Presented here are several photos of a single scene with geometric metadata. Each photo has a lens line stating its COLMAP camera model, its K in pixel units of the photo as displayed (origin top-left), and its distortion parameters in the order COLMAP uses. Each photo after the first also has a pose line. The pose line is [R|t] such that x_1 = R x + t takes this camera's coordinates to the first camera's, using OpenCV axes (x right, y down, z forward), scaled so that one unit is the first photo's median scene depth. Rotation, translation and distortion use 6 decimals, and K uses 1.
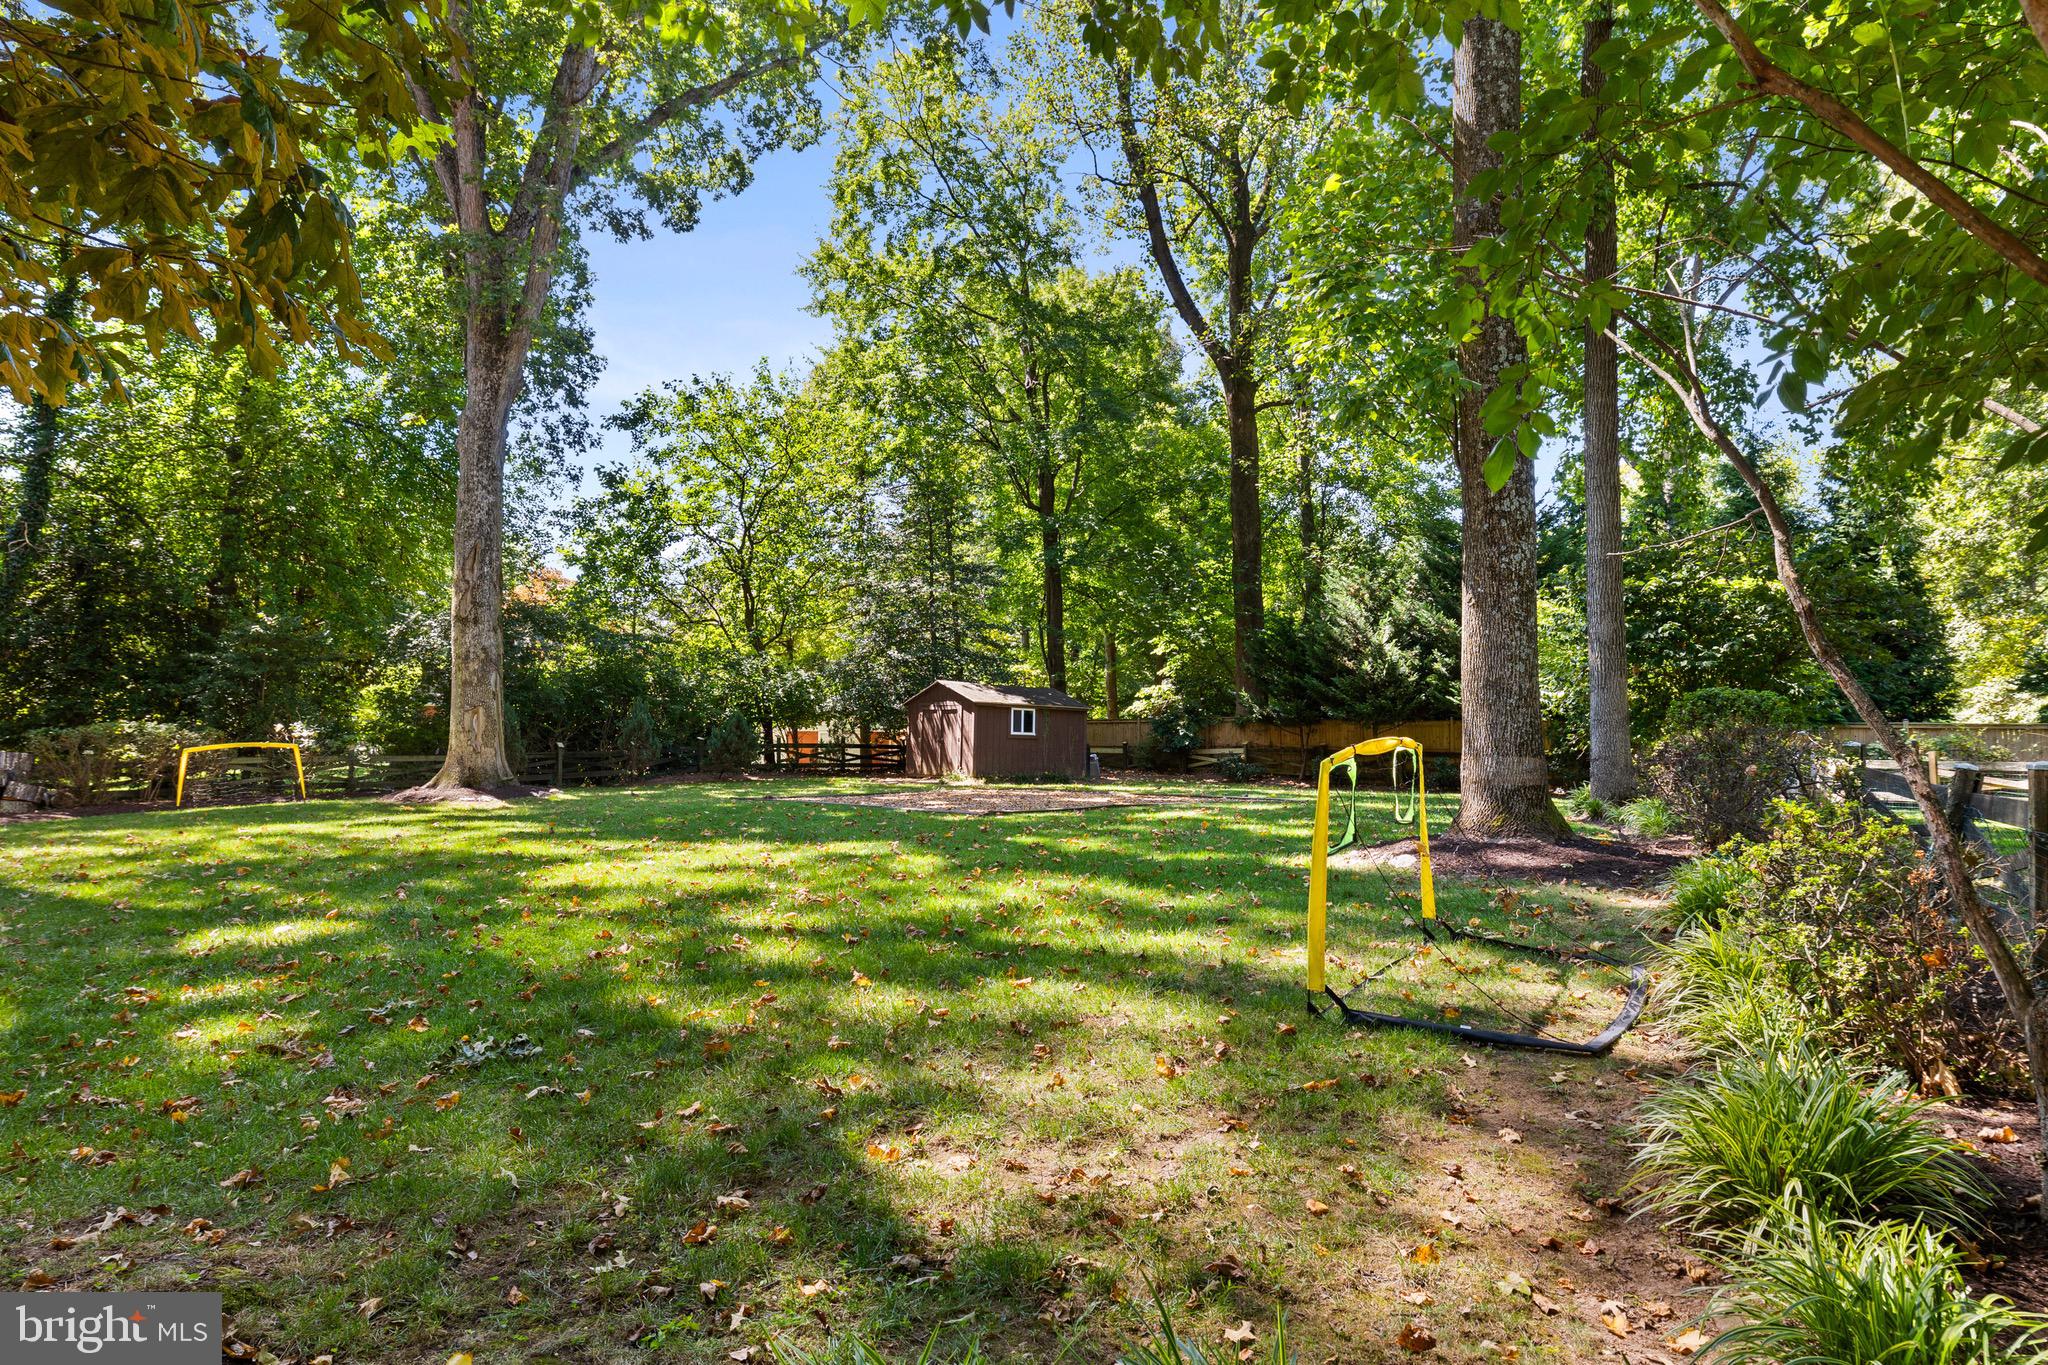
lens RADIAL K [[1202.5, 0, 1038.1], [0, 1202.5, 641.3], [0, 0, 1]] dist [0.007836, 0.000666]
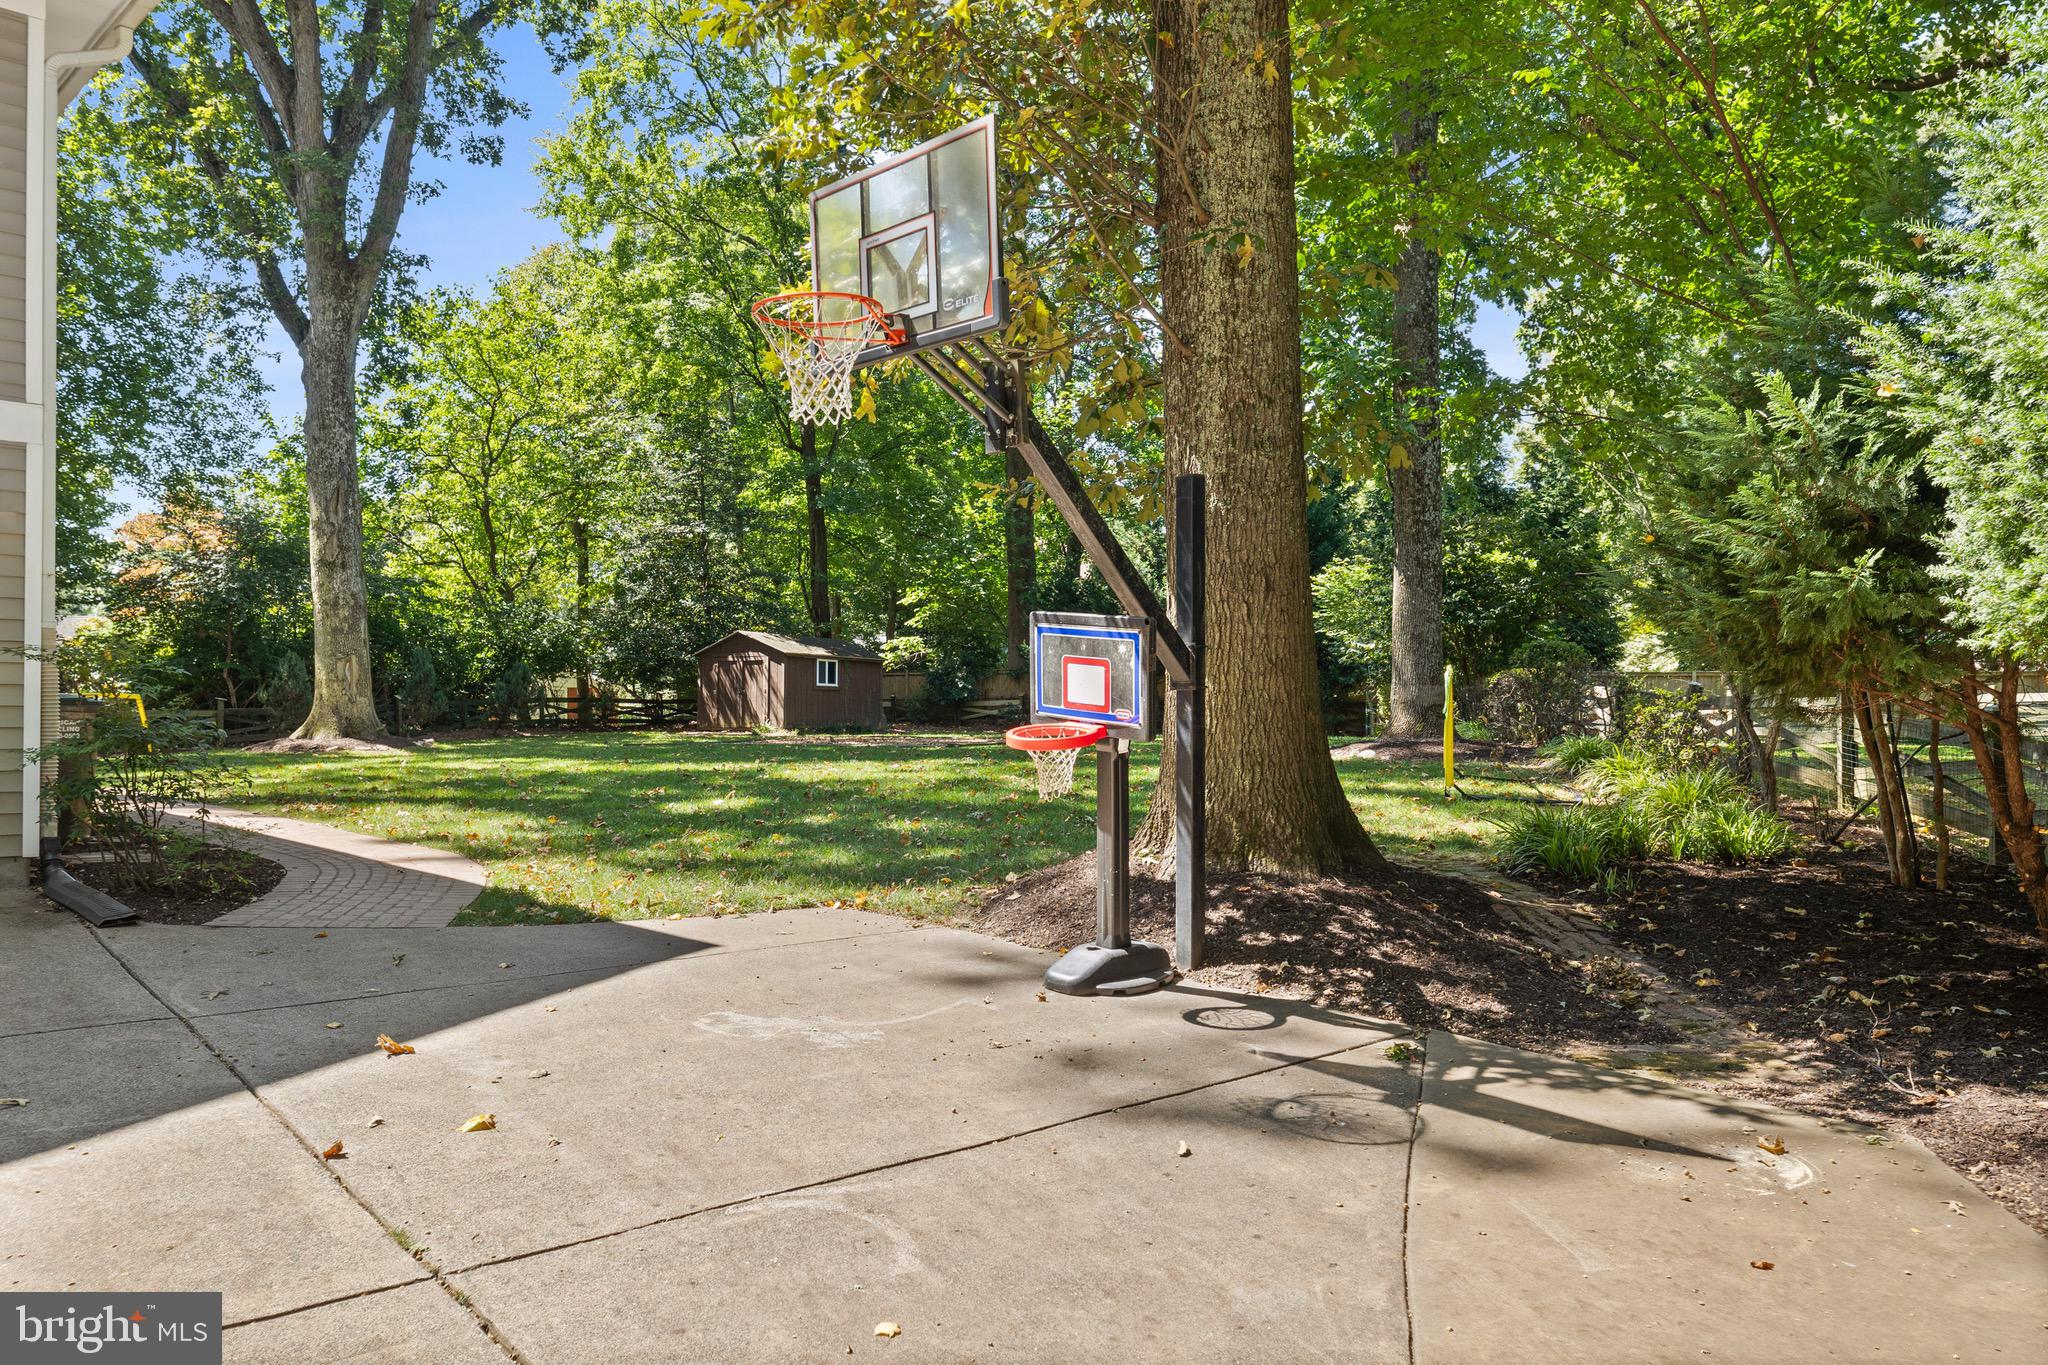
lens RADIAL K [[1453.3, 0, 1024.5], [0, 1453.3, 677.5], [0, 0, 1]] dist [-0.004236, -0.001038]
pose [[0.959115, -0.002036, 0.283008, -0.194321], [-0.016097, 0.997963, 0.061734, -0.005788], [-0.282557, -0.063765, 0.957129, -0.191265]]
